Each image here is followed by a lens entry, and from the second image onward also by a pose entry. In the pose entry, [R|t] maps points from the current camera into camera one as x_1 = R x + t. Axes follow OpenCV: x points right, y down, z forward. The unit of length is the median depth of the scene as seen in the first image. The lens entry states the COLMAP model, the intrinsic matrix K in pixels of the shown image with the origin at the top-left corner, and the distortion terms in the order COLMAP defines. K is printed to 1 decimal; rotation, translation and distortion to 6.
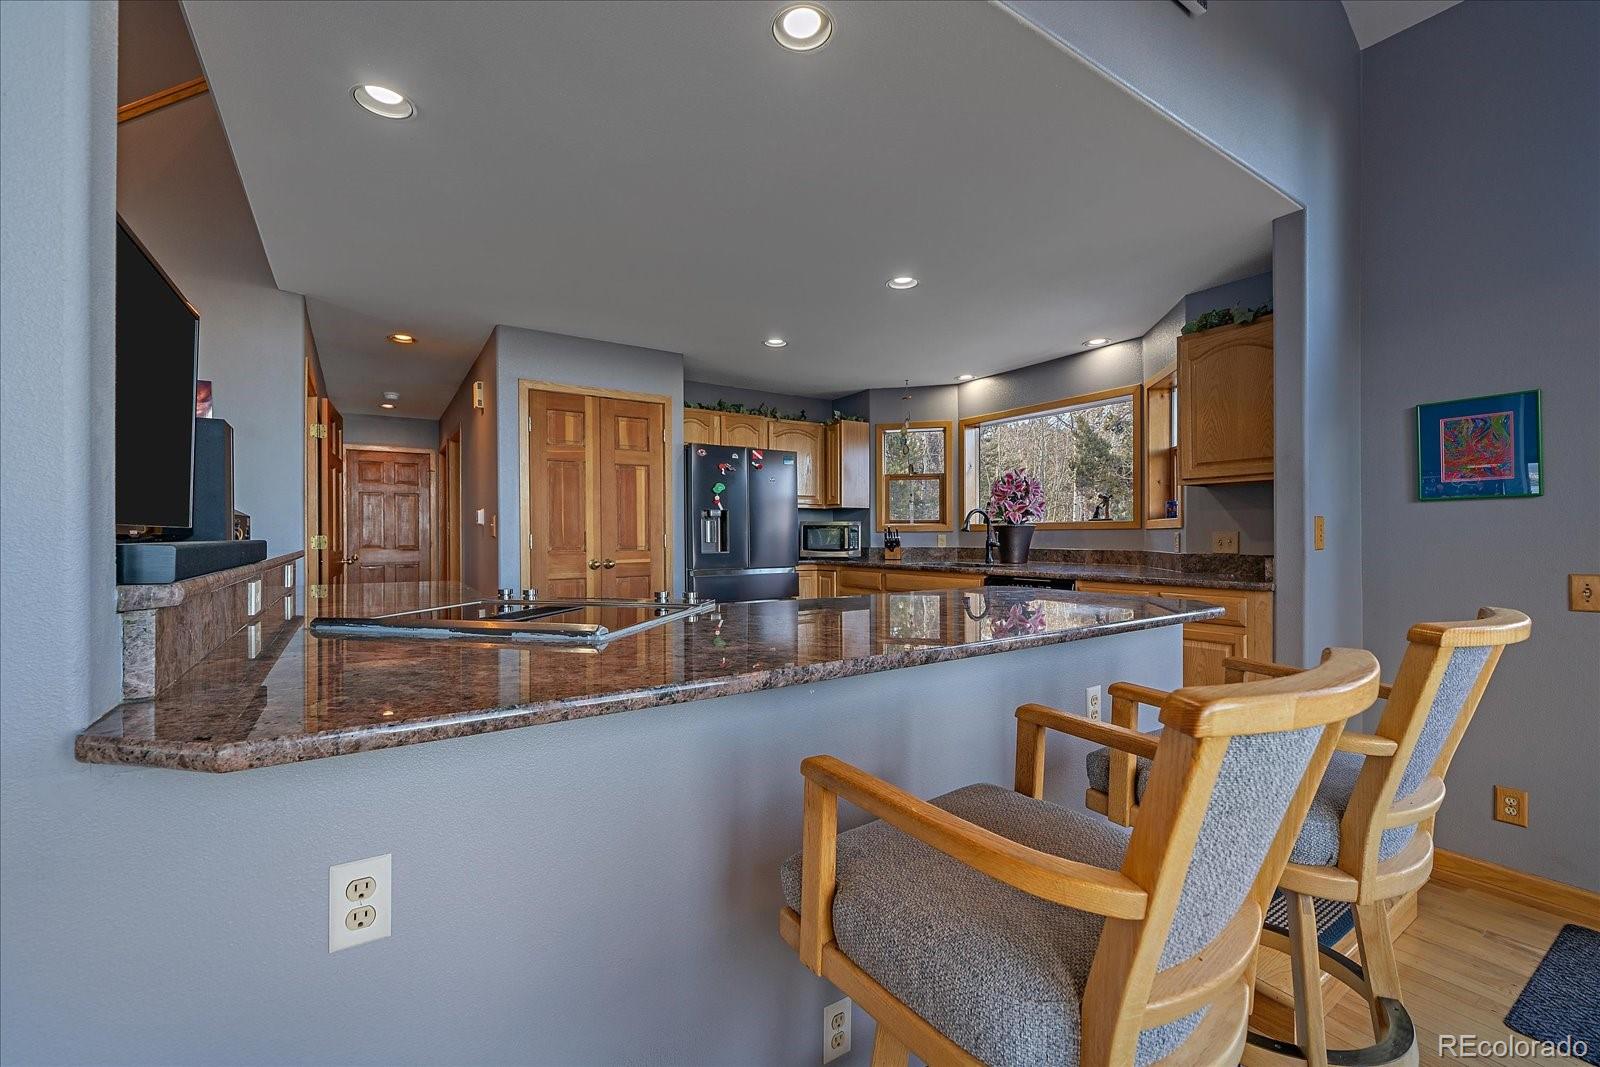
lens RADIAL K [[665.7, 0, 791.8], [0, 665.7, 533.7], [0, 0, 1]] dist [-0.000108, -0.000125]
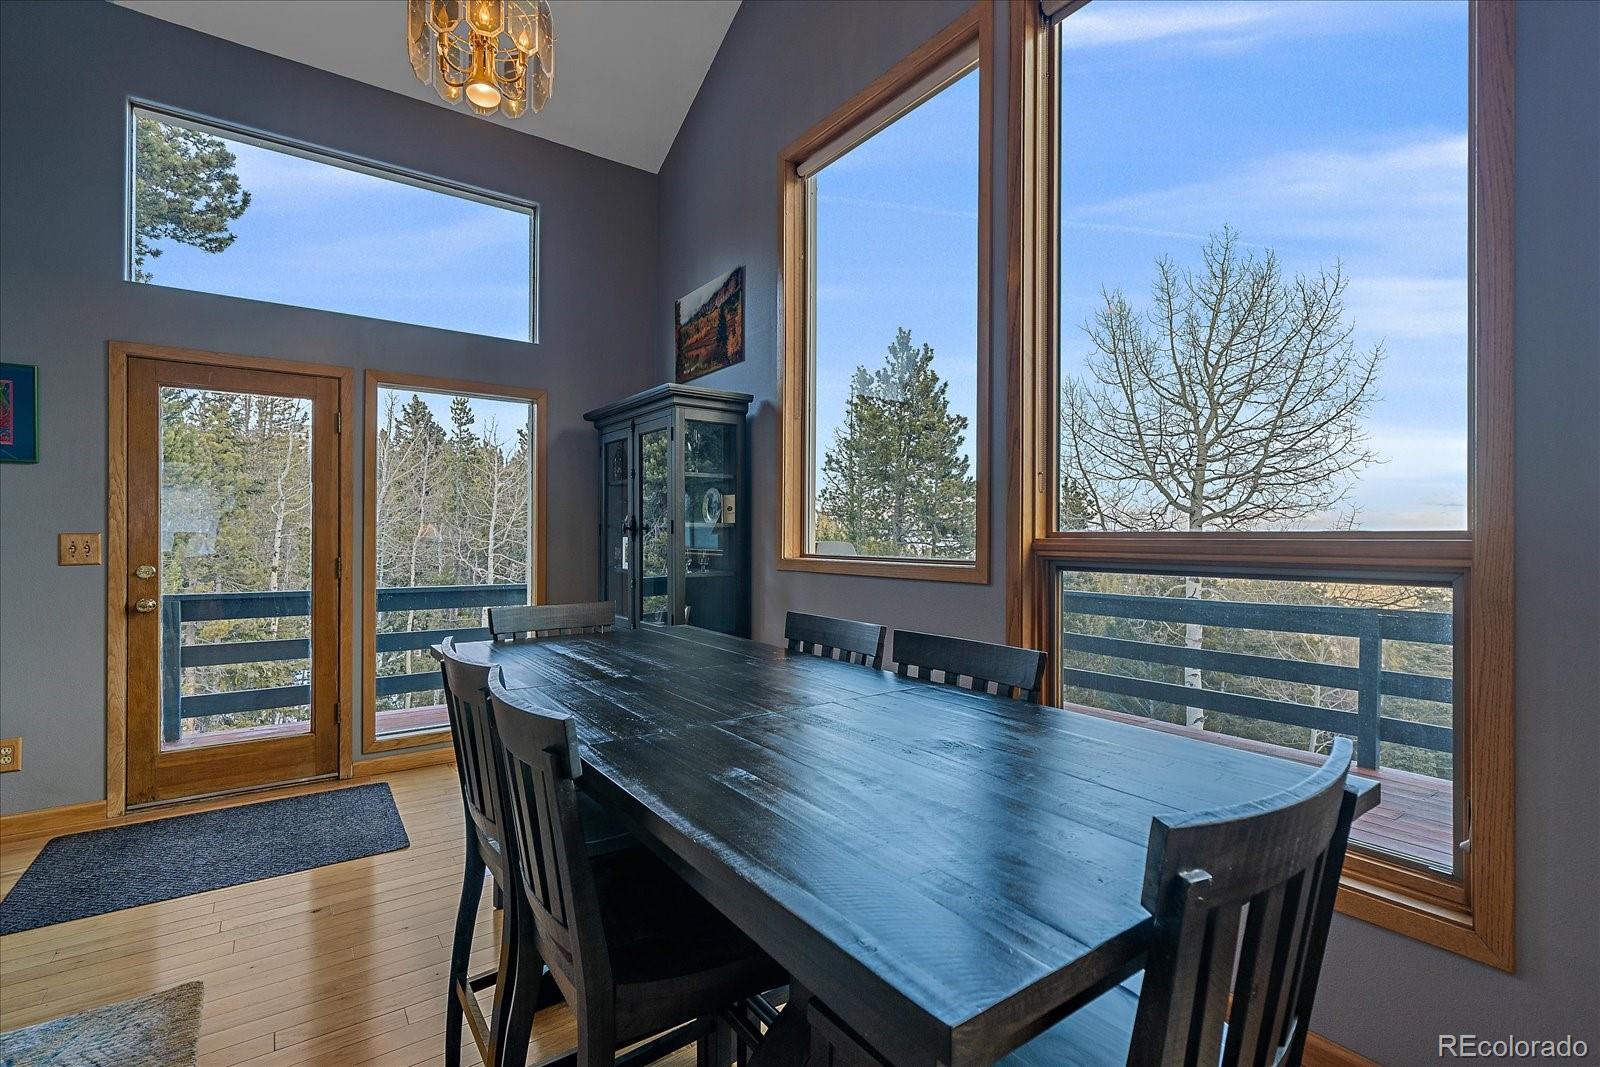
lens RADIAL K [[724.2, 0, 796.7], [0, 724.2, 533.8], [0, 0, 1]] dist [-0.001897, -0.000500]
pose [[-0.034618, 0.007231, 0.999374, -0.056293], [-0.007520, 0.999944, -0.007495, 0.030507], [-0.999372, -0.007775, -0.034561, -0.110116]]
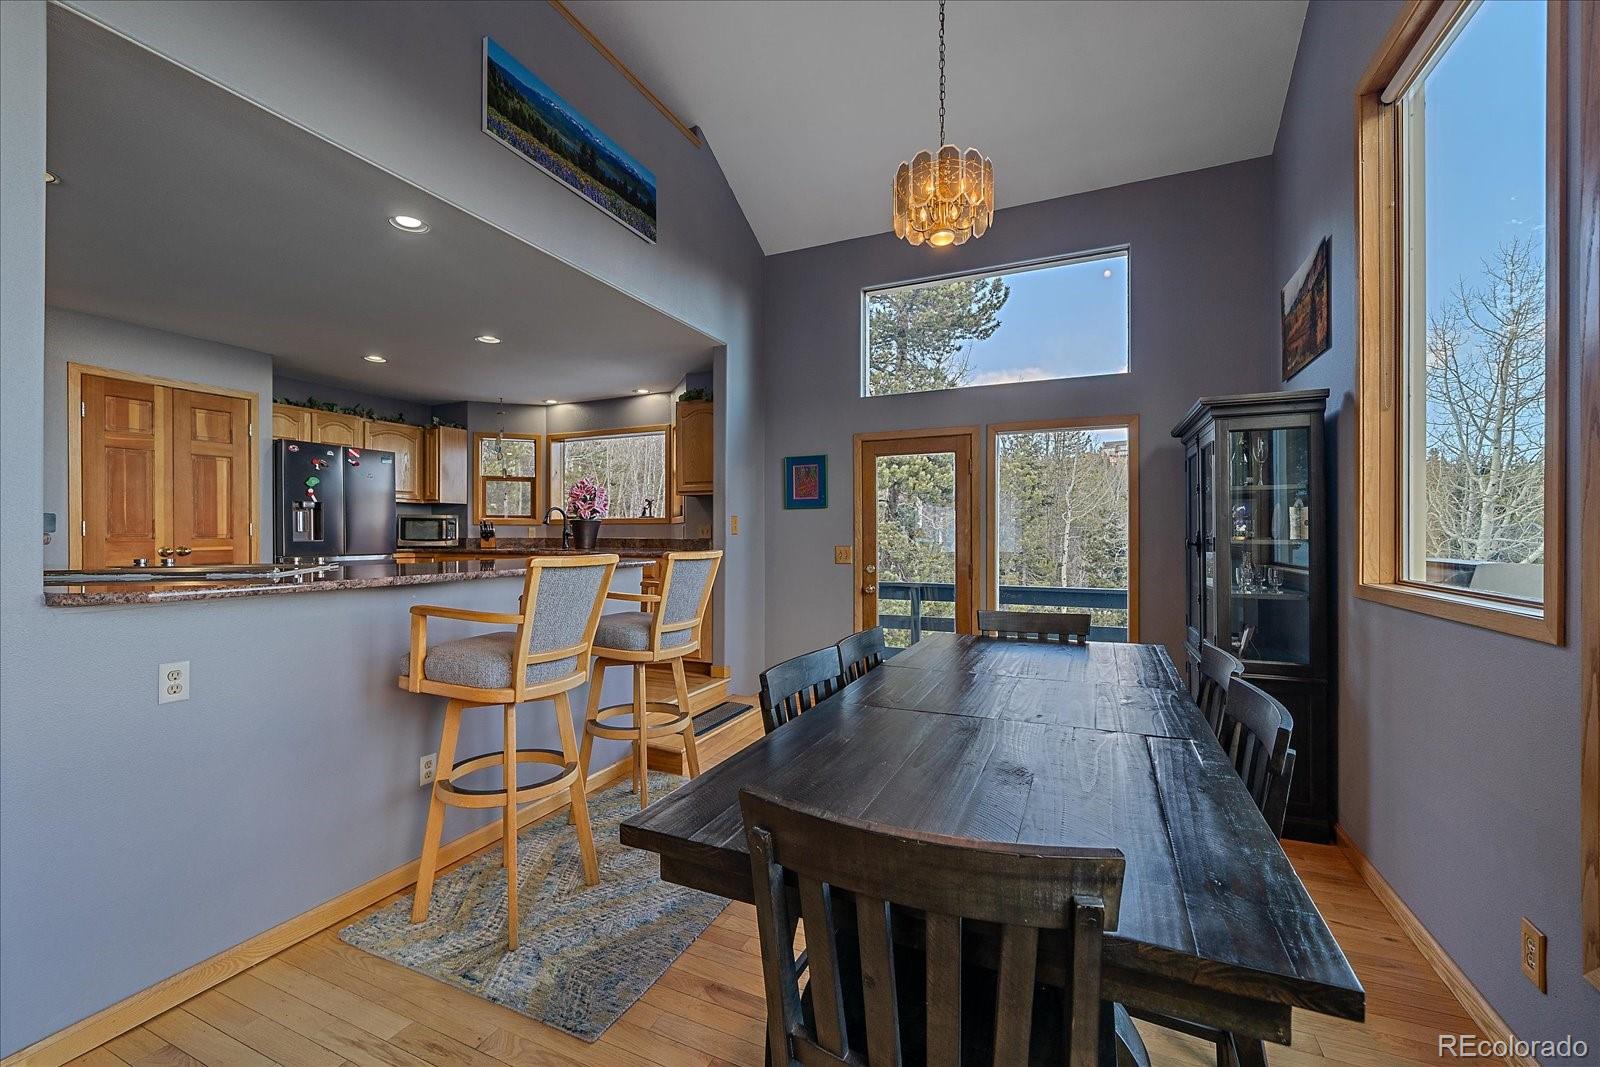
lens RADIAL K [[665.7, 0, 786.9], [0, 665.7, 534.4], [0, 0, 1]] dist [-0.000108, -0.000125]
pose [[0.852952, 0.004305, 0.521971, -0.015588], [-0.006148, 0.999979, 0.001799, 0.011204], [-0.521952, -0.004744, 0.852961, -0.339178]]
